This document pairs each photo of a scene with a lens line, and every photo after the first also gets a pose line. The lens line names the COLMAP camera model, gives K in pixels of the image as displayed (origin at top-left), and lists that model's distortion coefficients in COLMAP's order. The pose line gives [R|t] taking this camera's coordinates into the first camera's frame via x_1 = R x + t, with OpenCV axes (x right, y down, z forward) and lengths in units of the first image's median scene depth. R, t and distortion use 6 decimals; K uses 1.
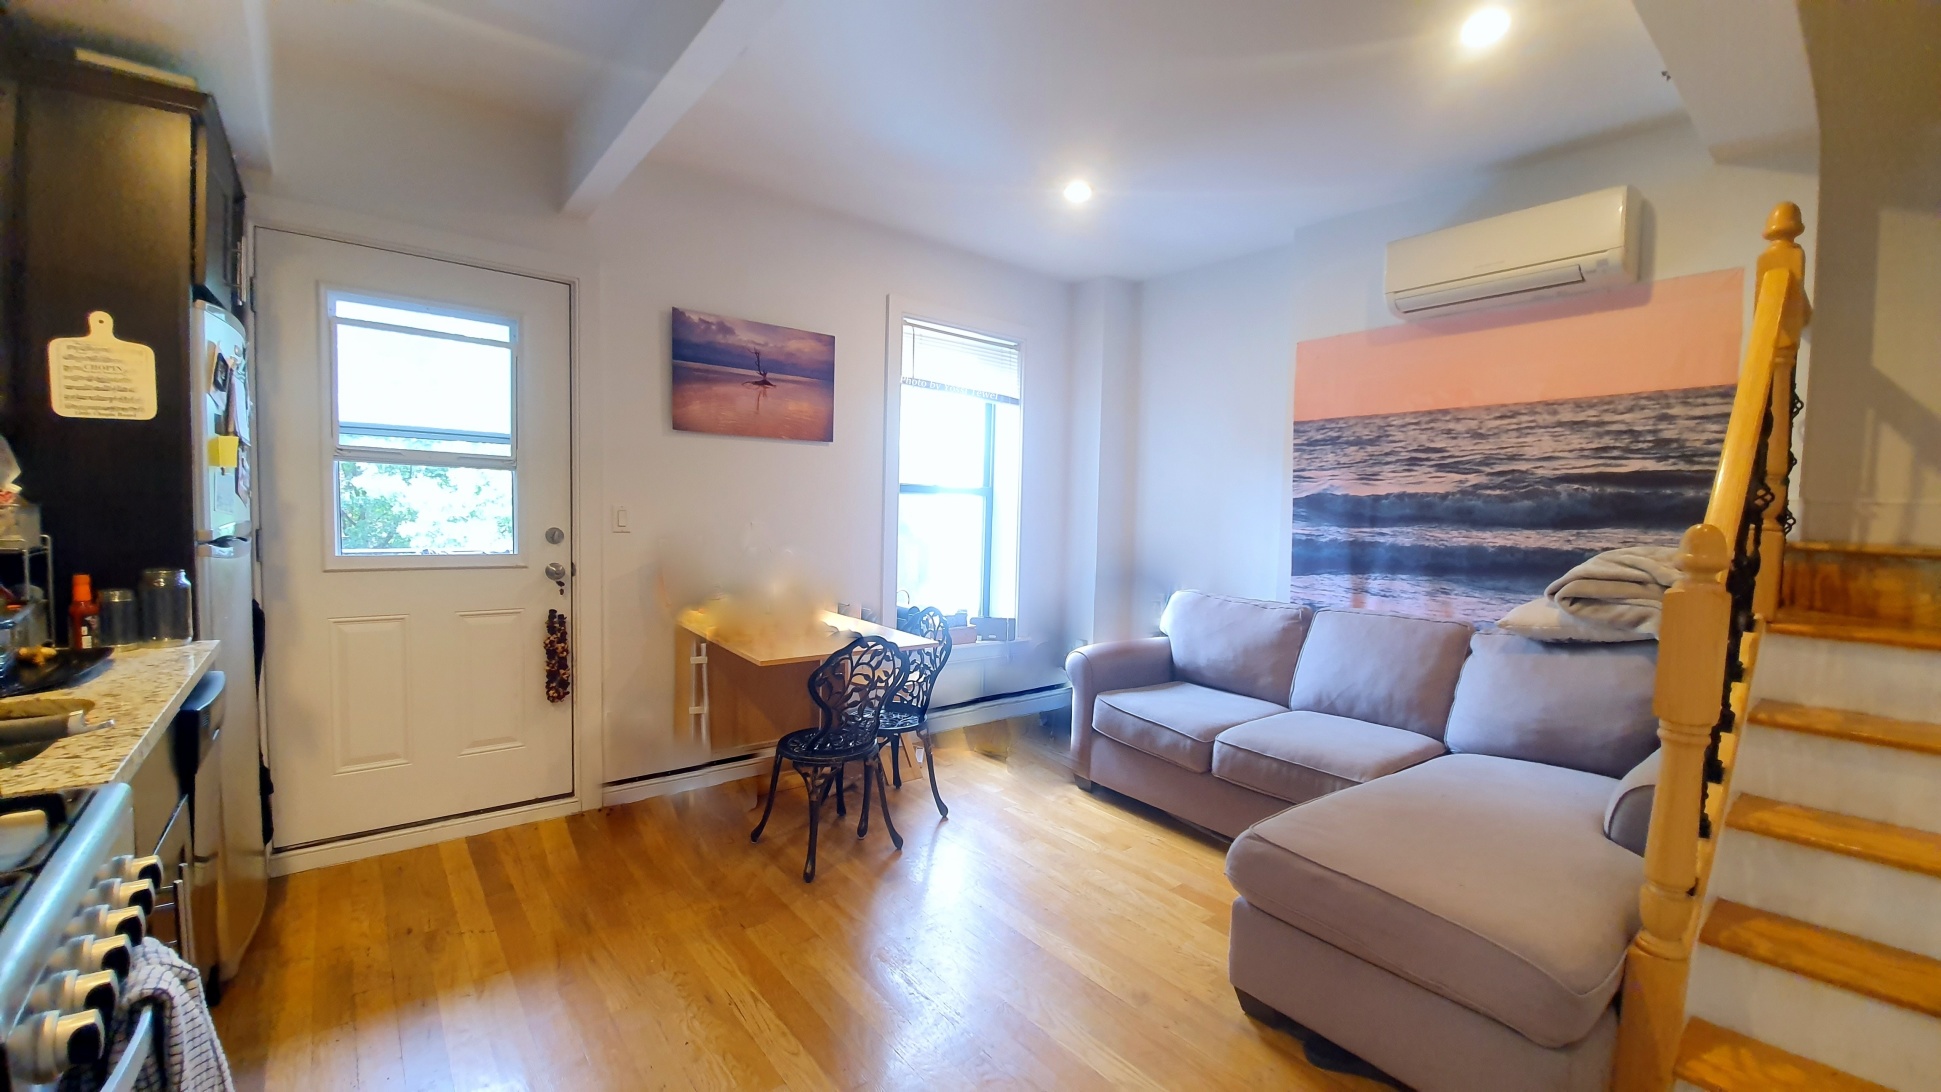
lens RADIAL K [[770.5, 0, 986.4], [0, 770.5, 558.7], [0, 0, 1]] dist [0.002394, -0.011533]
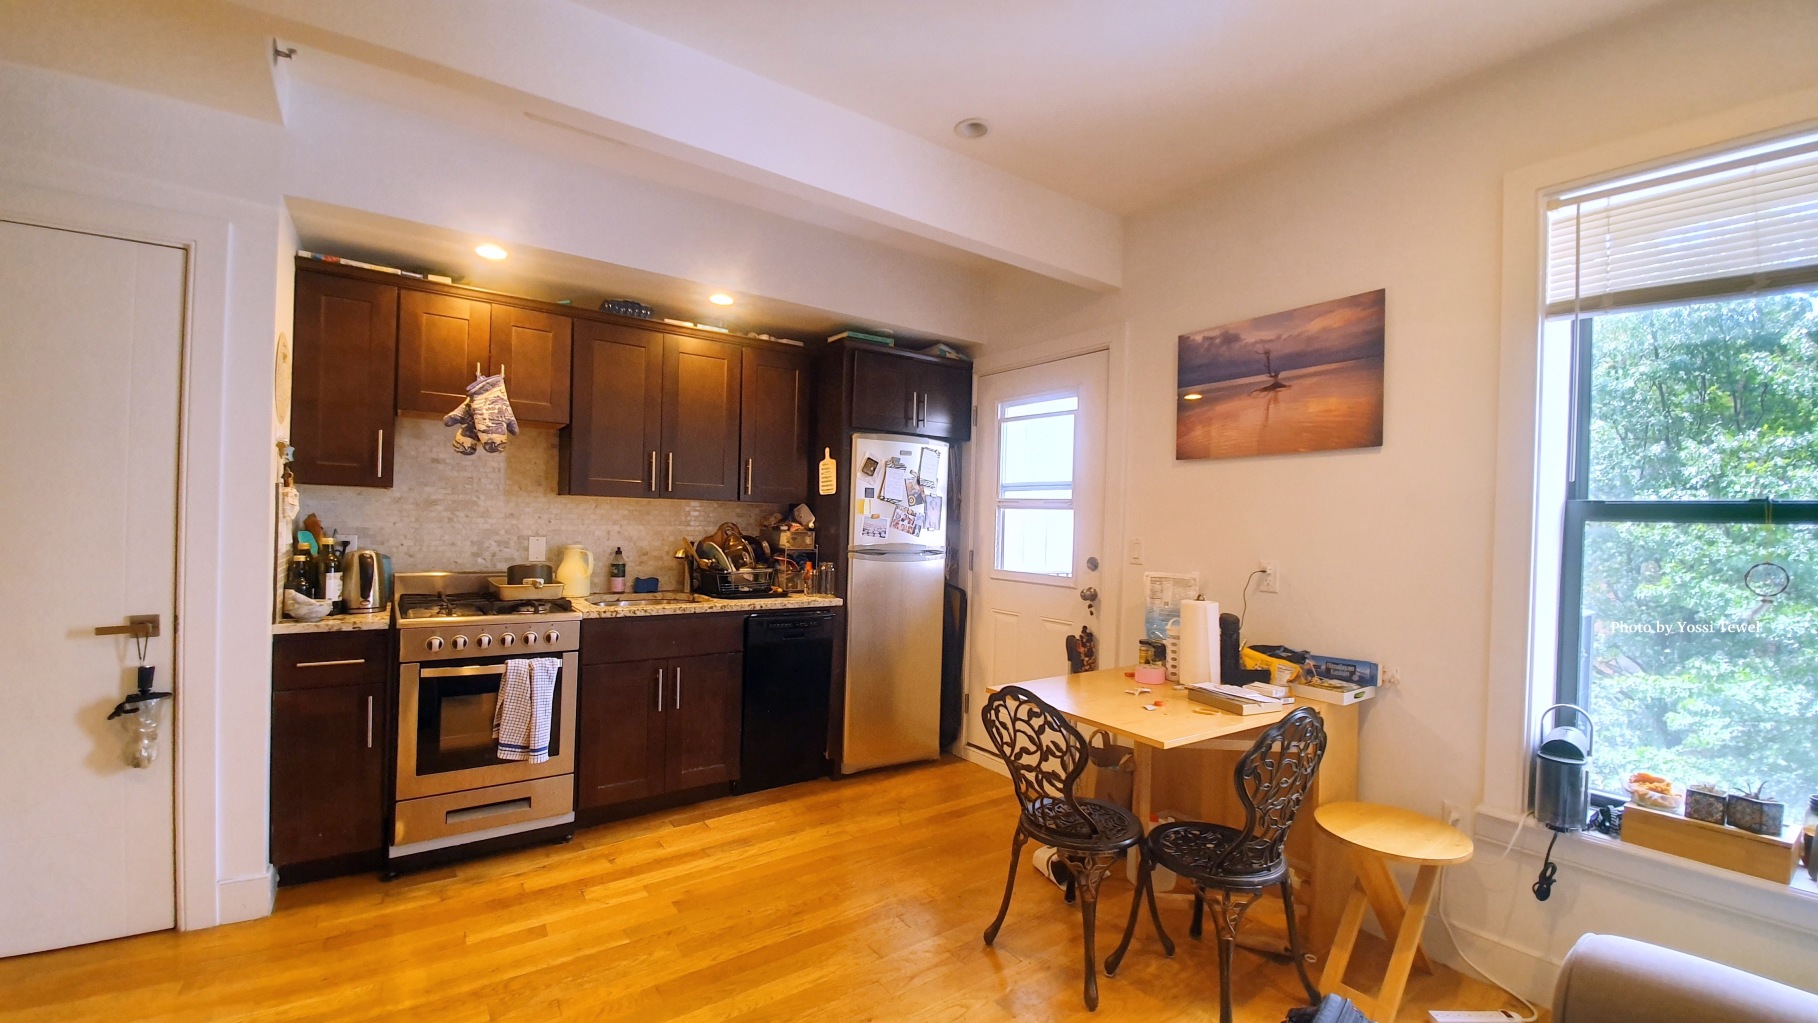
lens RADIAL K [[721.7, 0, 923.9], [0, 721.7, 523.4], [0, 0, 1]] dist [0.002394, -0.011533]
pose [[-0.060990, -0.029008, -0.997717, 0.507526], [-0.091381, 0.995542, -0.023359, -0.038074], [0.993947, 0.089747, -0.063368, 0.742706]]
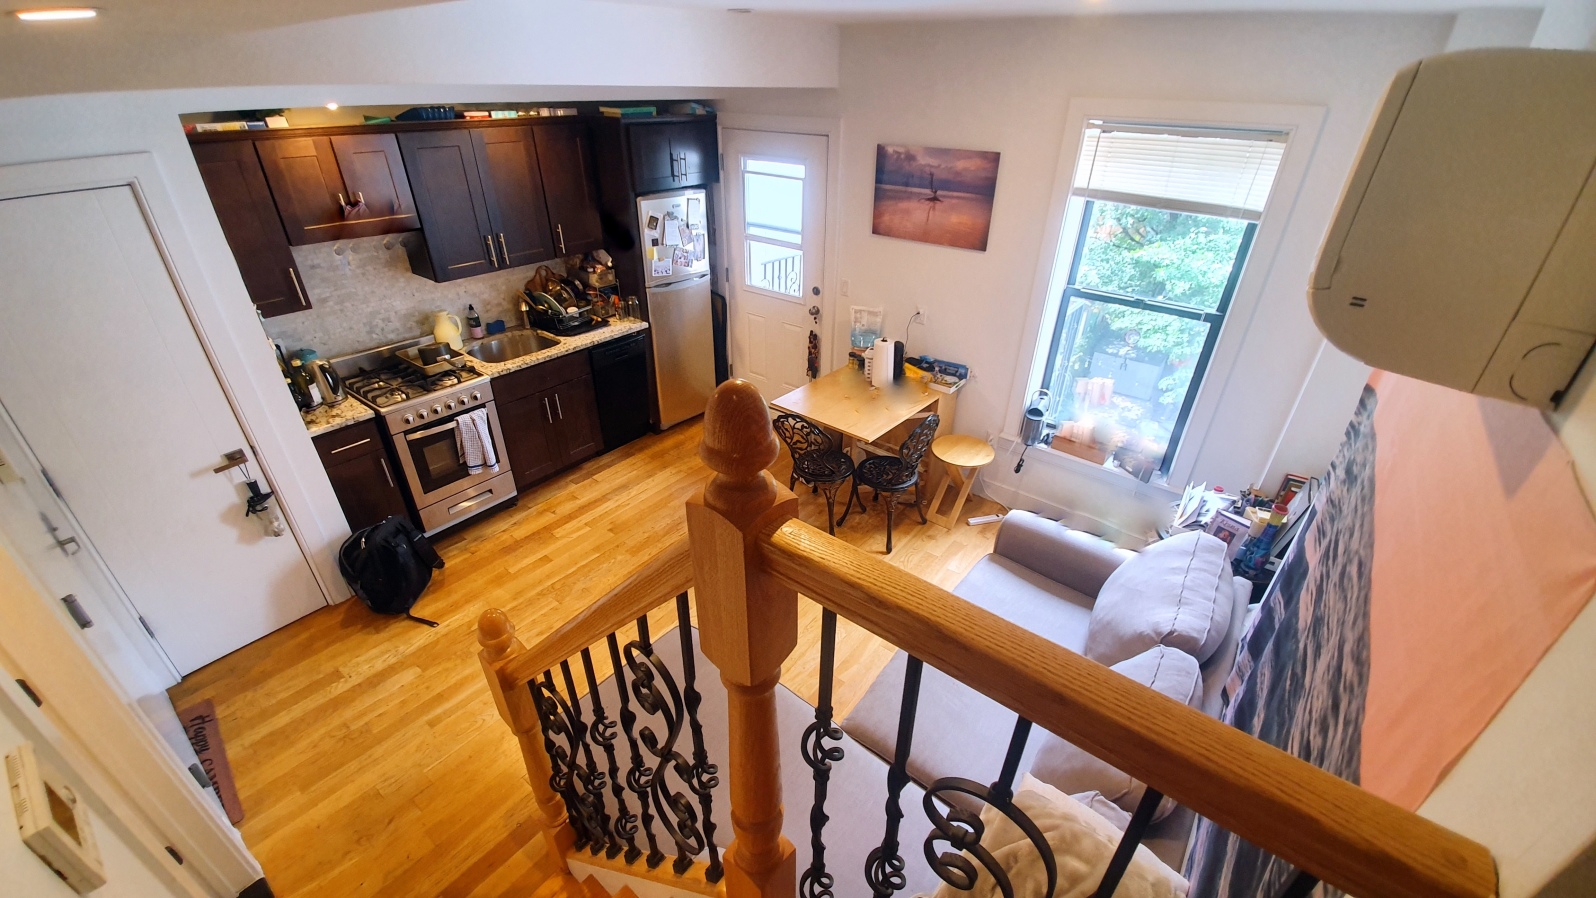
lens RADIAL K [[633.6, 0, 811.1], [0, 633.6, 459.4], [0, 0, 1]] dist [0.002394, -0.011533]
pose [[0.226130, 0.474670, -0.850620, 0.809407], [-0.073620, 0.879070, 0.470974, -0.349162], [0.971311, -0.043878, 0.233729, 0.573425]]
